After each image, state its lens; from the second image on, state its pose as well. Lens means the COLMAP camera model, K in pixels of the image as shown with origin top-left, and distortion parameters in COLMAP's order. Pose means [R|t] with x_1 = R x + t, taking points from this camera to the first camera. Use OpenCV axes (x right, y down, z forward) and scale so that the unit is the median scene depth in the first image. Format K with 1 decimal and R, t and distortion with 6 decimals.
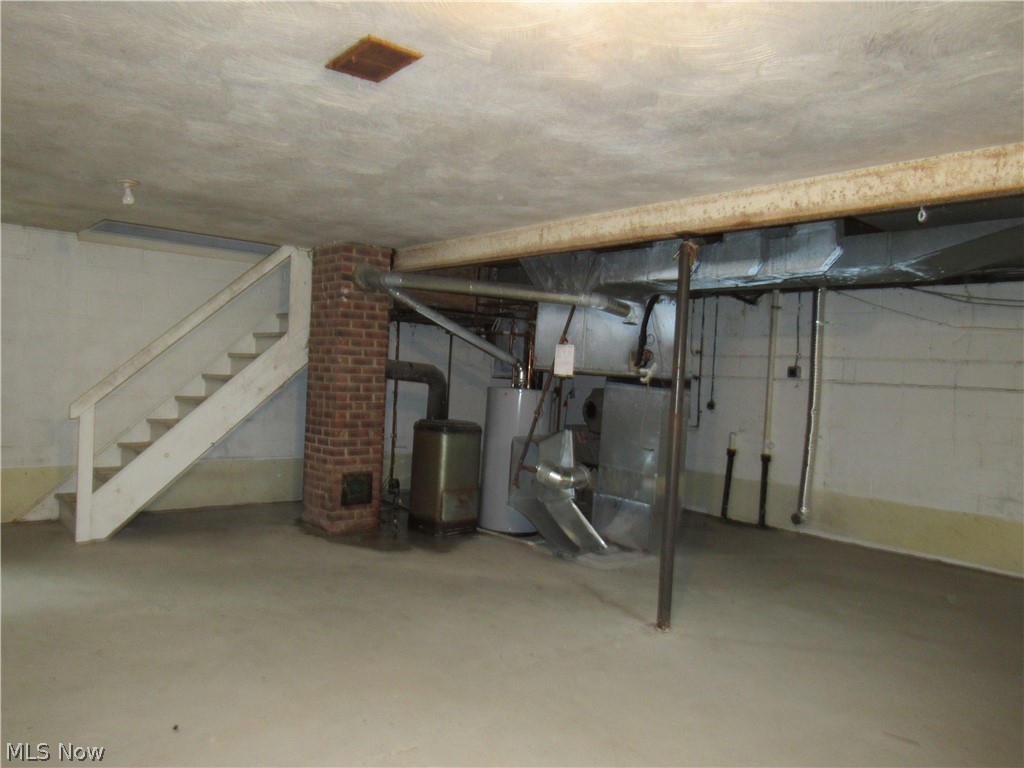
lens RADIAL K [[735.9, 0, 512.0], [0, 735.9, 384.0], [0, 0, 1]] dist [-0.010400, -0.006259]
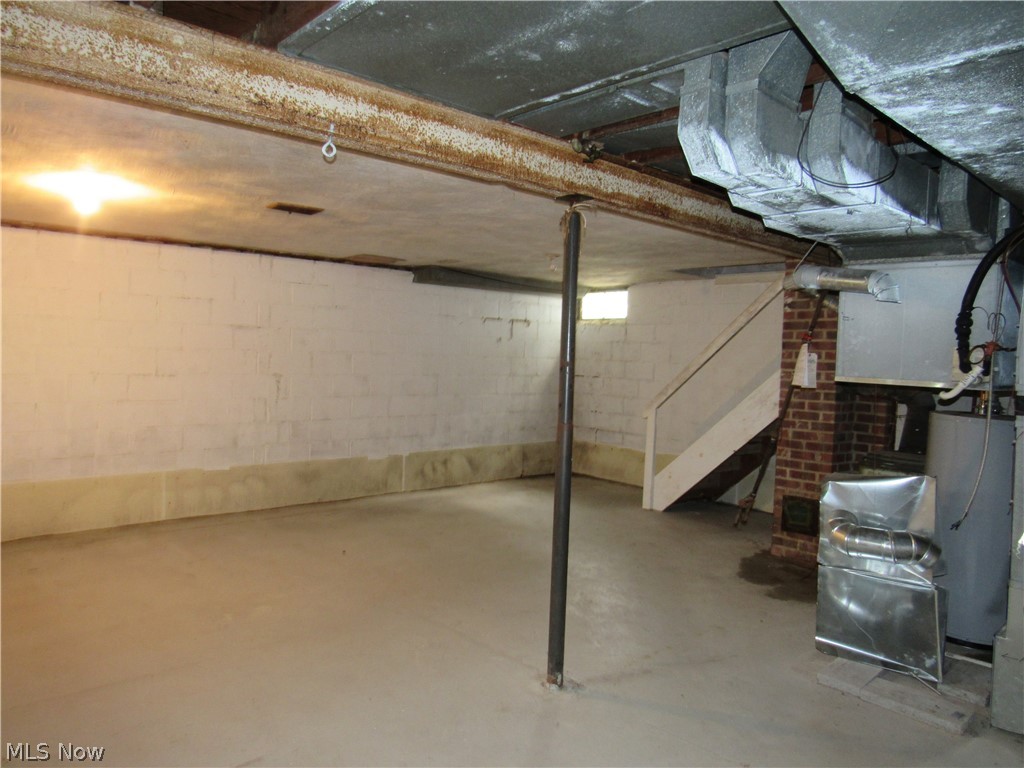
lens RADIAL K [[735.9, 0, 512.0], [0, 735.9, 384.0], [0, 0, 1]] dist [-0.010400, -0.006259]
pose [[0.069026, -0.003083, -0.997610, 0.674634], [-0.052958, 0.998574, -0.006751, 0.005396], [0.996208, 0.053298, 0.068764, 0.578923]]
